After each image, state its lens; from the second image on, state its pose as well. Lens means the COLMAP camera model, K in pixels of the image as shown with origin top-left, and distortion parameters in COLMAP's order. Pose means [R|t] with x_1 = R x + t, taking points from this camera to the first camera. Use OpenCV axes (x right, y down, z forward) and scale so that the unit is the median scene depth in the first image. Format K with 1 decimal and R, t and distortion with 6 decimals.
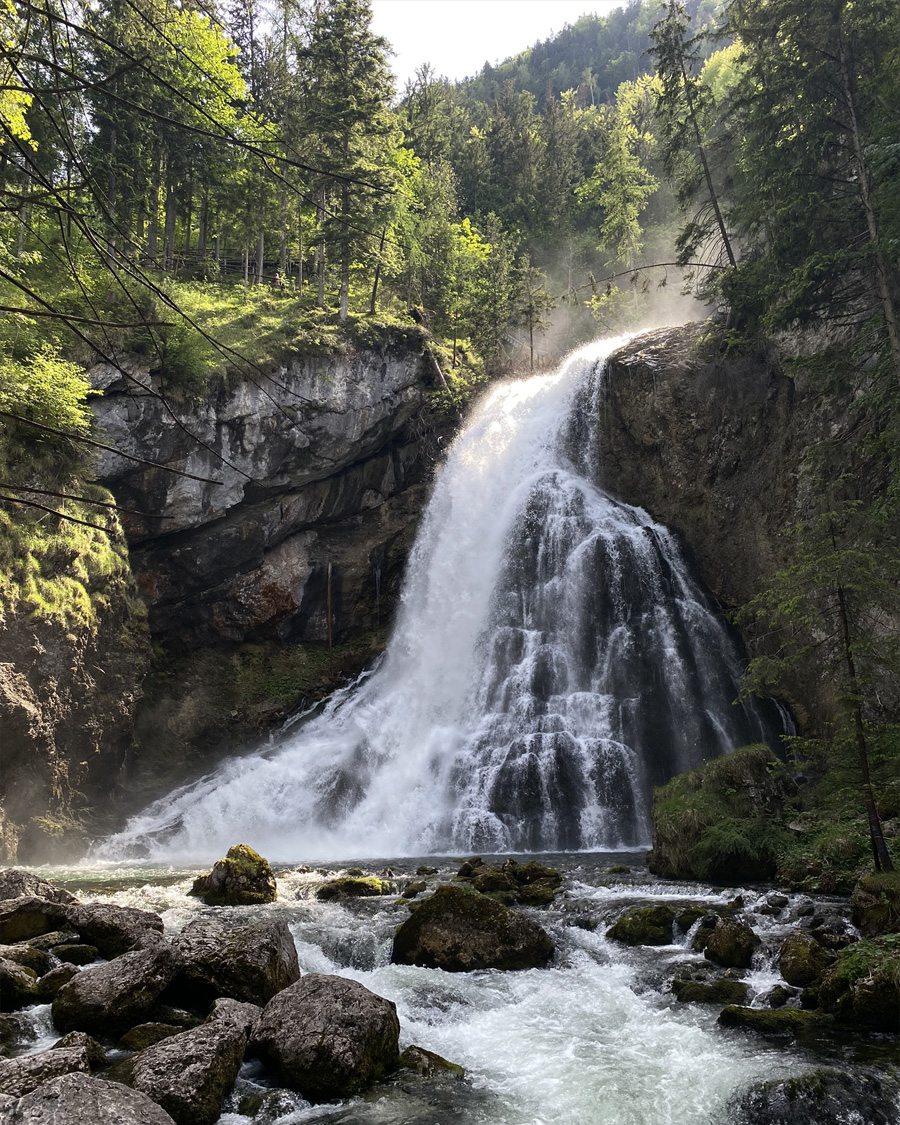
lens RADIAL K [[903.4, 0, 458.6], [0, 903.4, 604.5], [0, 0, 1]] dist [0.051428, -0.072847]
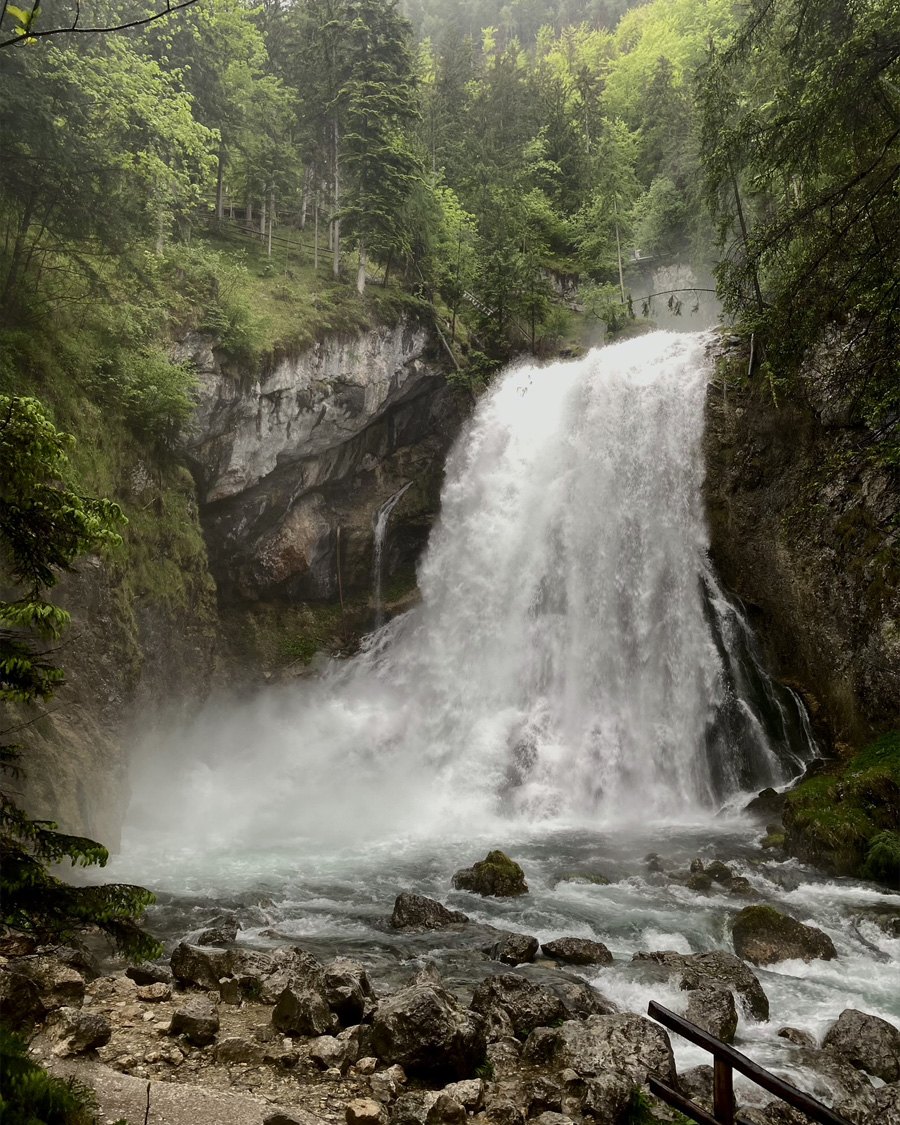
lens RADIAL K [[903.4, 0, 446.1], [0, 903.4, 556.0], [0, 0, 1]] dist [0.051428, -0.072847]
pose [[0.988346, 0.042010, 0.146316, -0.223589], [-0.047908, 0.998165, 0.037020, -0.073966], [-0.144492, -0.043598, 0.988545, -0.069632]]
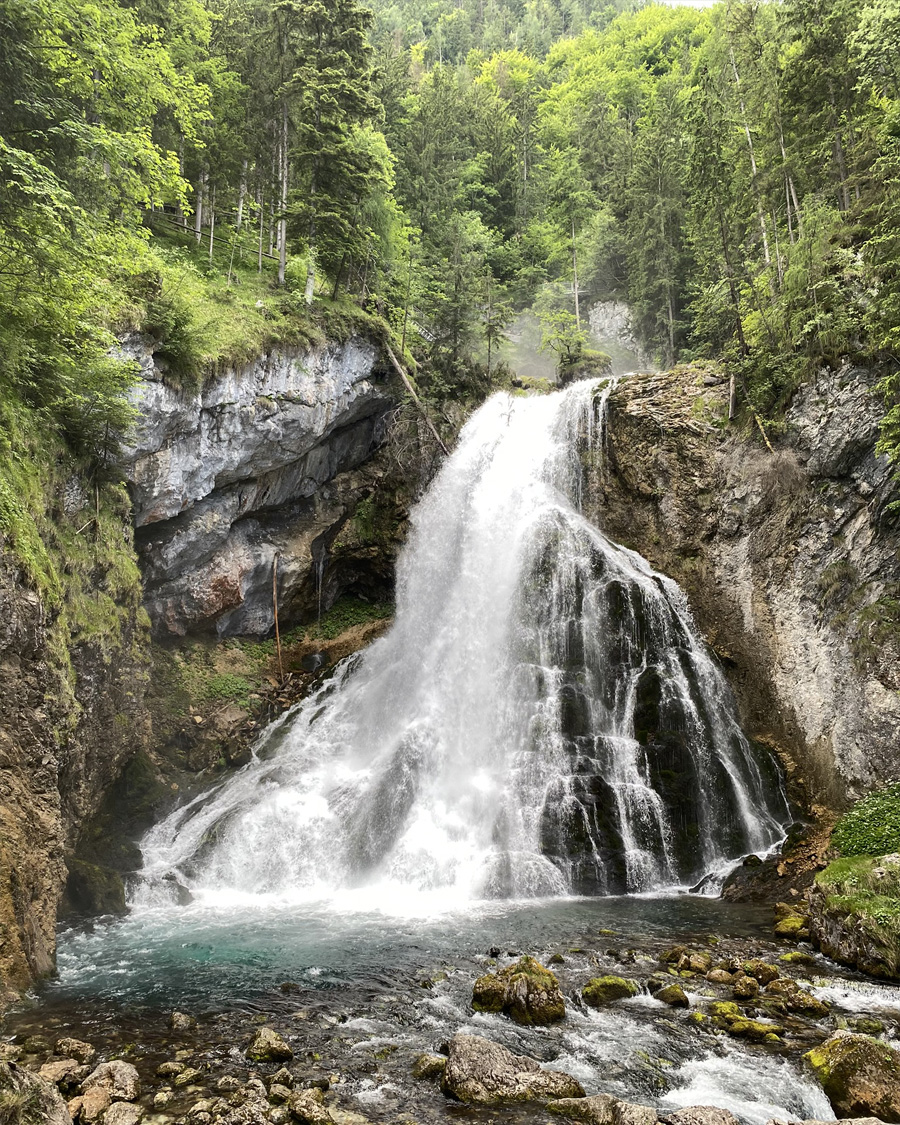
lens RADIAL K [[903.4, 0, 446.1], [0, 903.4, 596.9], [0, 0, 1]] dist [0.051428, -0.072847]
pose [[0.962575, 0.073143, 0.260959, -0.282521], [-0.087539, 0.995191, 0.043956, -0.080316], [-0.256489, -0.065155, 0.964349, 0.026459]]
